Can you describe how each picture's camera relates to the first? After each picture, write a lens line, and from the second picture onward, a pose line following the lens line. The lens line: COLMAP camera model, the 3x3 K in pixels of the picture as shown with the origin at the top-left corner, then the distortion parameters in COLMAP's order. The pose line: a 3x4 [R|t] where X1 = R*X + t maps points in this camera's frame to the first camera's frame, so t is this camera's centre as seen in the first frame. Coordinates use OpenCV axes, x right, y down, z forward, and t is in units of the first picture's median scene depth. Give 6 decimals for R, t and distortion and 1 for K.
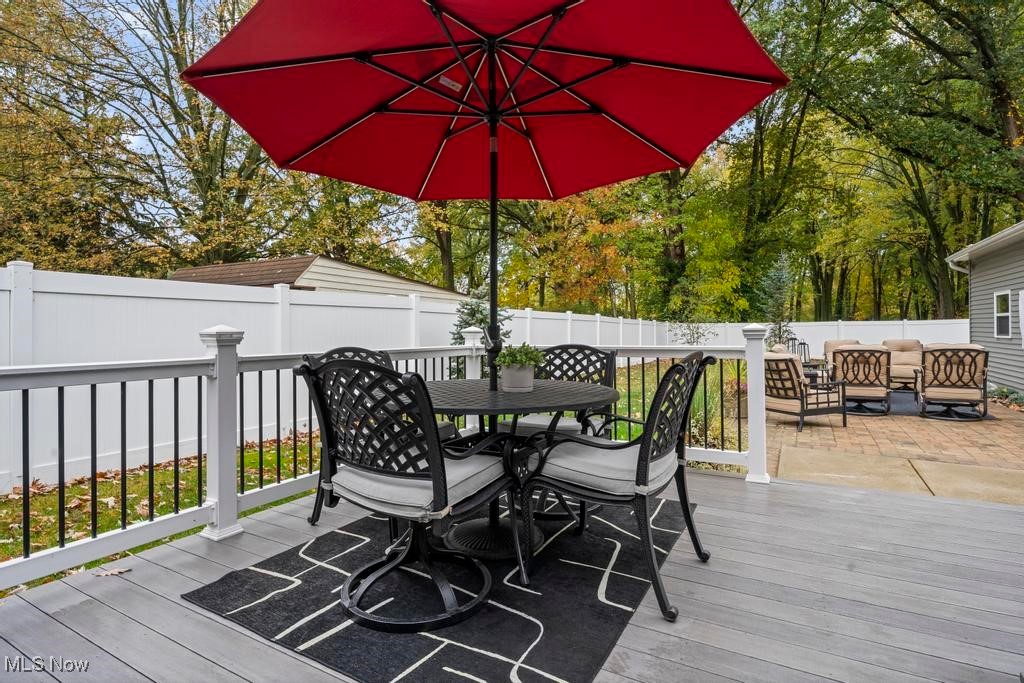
lens RADIAL K [[520.1, 0, 512.2], [0, 520.1, 323.1], [0, 0, 1]] dist [0.003091, -0.005547]
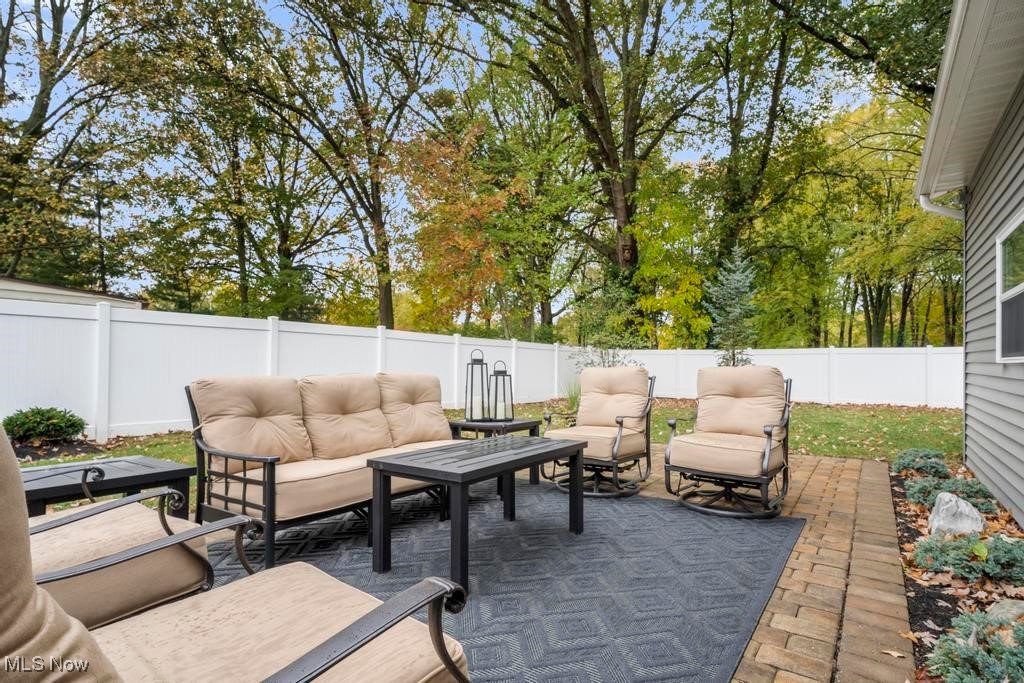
lens RADIAL K [[522.5, 0, 509.7], [0, 522.5, 354.5], [0, 0, 1]] dist [-0.003529, -0.000872]
pose [[0.994512, 0.011657, -0.103966, 0.558438], [-0.011806, 0.999930, -0.000819, 0.022762], [0.103950, 0.002042, 0.994580, 0.537959]]
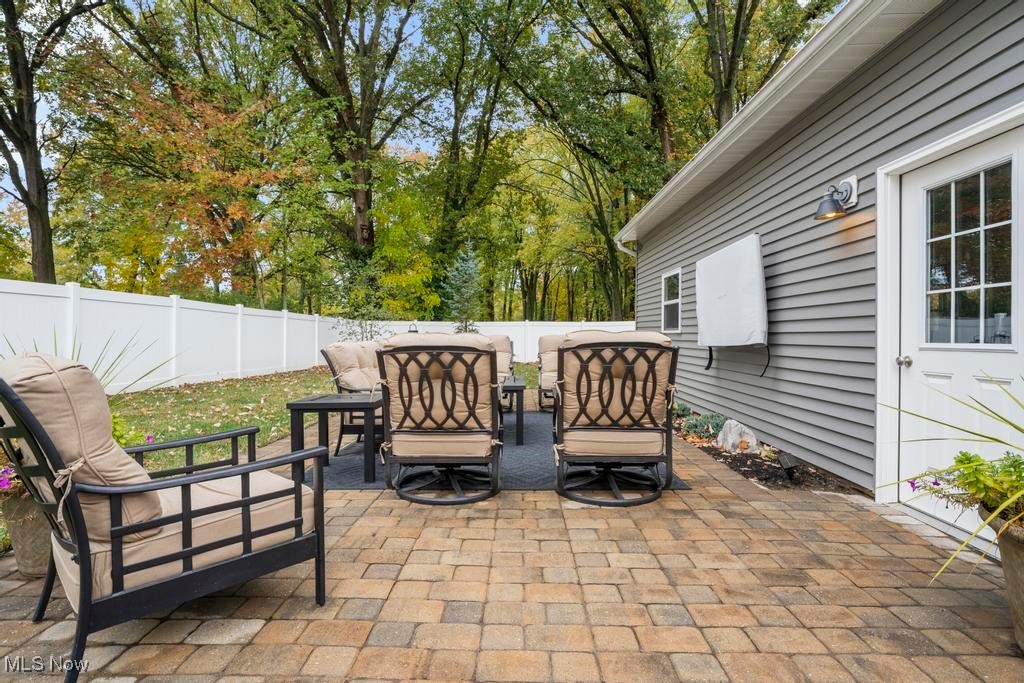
lens RADIAL K [[520.1, 0, 512.2], [0, 520.1, 323.1], [0, 0, 1]] dist [0.003091, -0.005547]
pose [[0.879405, 0.020529, 0.475632, 0.322248], [-0.016931, 0.999786, -0.011847, 0.022686], [-0.475774, 0.002365, 0.879565, 0.375244]]
